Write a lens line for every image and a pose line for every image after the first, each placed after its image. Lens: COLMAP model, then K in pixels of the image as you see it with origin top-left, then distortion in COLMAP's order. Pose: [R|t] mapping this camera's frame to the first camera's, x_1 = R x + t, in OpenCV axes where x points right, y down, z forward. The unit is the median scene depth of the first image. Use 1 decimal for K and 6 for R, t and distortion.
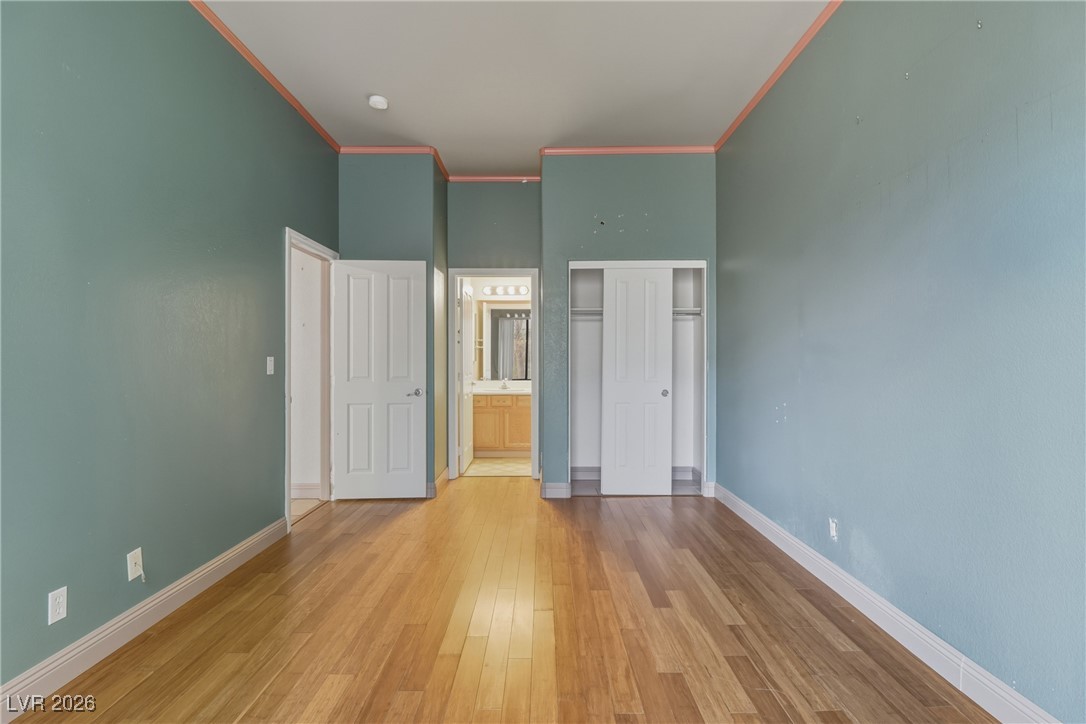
lens RADIAL K [[517.1, 0, 542.9], [0, 517.1, 363.5], [0, 0, 1]] dist [-0.017831, -0.000413]
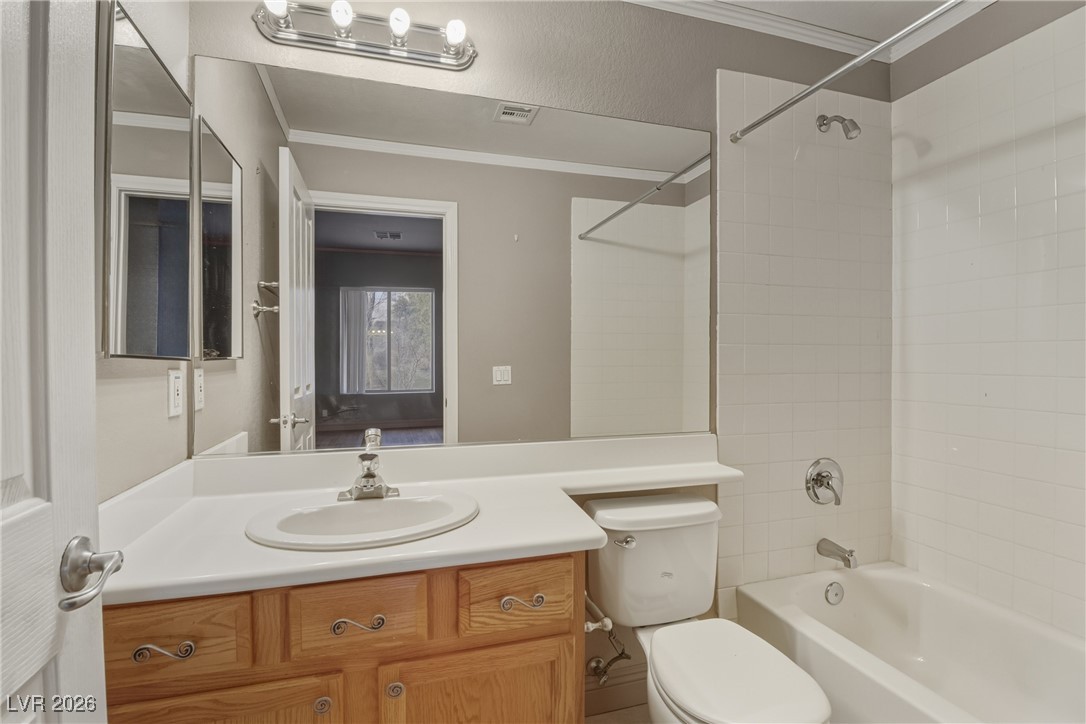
lens RADIAL K [[517.1, 0, 544.1], [0, 517.1, 368.7], [0, 0, 1]] dist [-0.017831, -0.000413]
pose [[0.958832, -0.010276, 0.283789, -0.070097], [0.006352, 0.999871, 0.014743, -0.003294], [-0.283904, -0.012334, 0.958773, 0.839261]]
